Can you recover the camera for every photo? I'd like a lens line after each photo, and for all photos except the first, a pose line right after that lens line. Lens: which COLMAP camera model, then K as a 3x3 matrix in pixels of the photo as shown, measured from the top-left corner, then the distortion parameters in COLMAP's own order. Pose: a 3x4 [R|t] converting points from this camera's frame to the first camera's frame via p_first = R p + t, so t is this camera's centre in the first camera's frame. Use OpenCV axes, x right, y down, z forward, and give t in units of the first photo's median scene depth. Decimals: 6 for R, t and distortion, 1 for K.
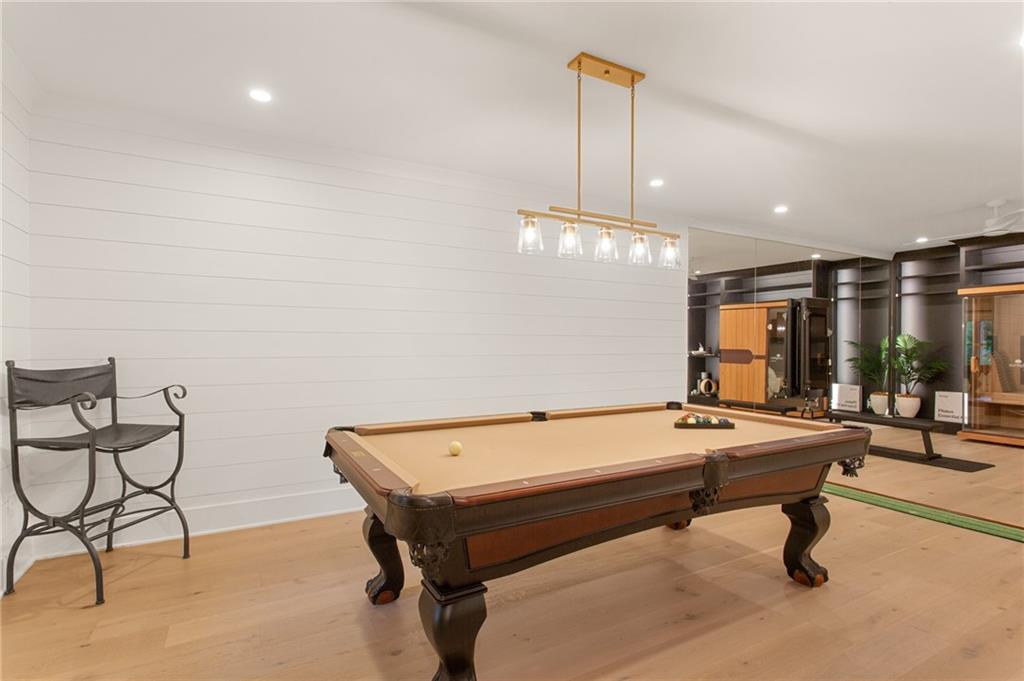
lens RADIAL K [[489.9, 0, 511.2], [0, 489.9, 349.0], [0, 0, 1]] dist [0.021753, -0.001955]
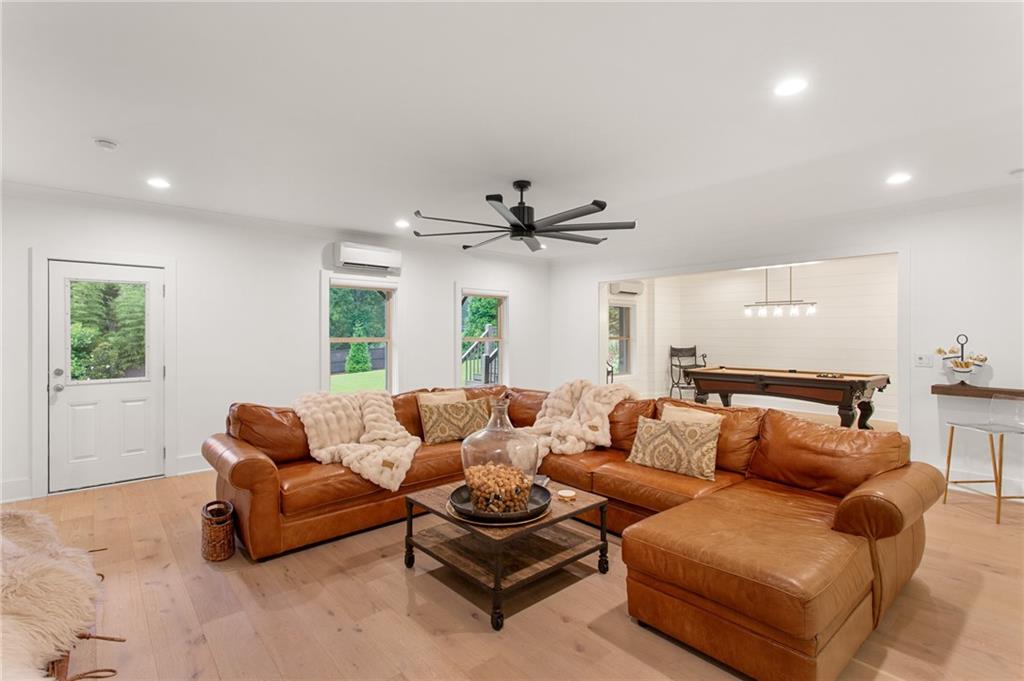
lens RADIAL K [[489.9, 0, 513.3], [0, 489.9, 339.0], [0, 0, 1]] dist [0.021753, -0.001955]
pose [[0.231217, 0.005965, -0.972884, 2.764594], [-0.012911, 0.999912, 0.003063, -0.028857], [0.972816, 0.011853, 0.231274, -1.284679]]
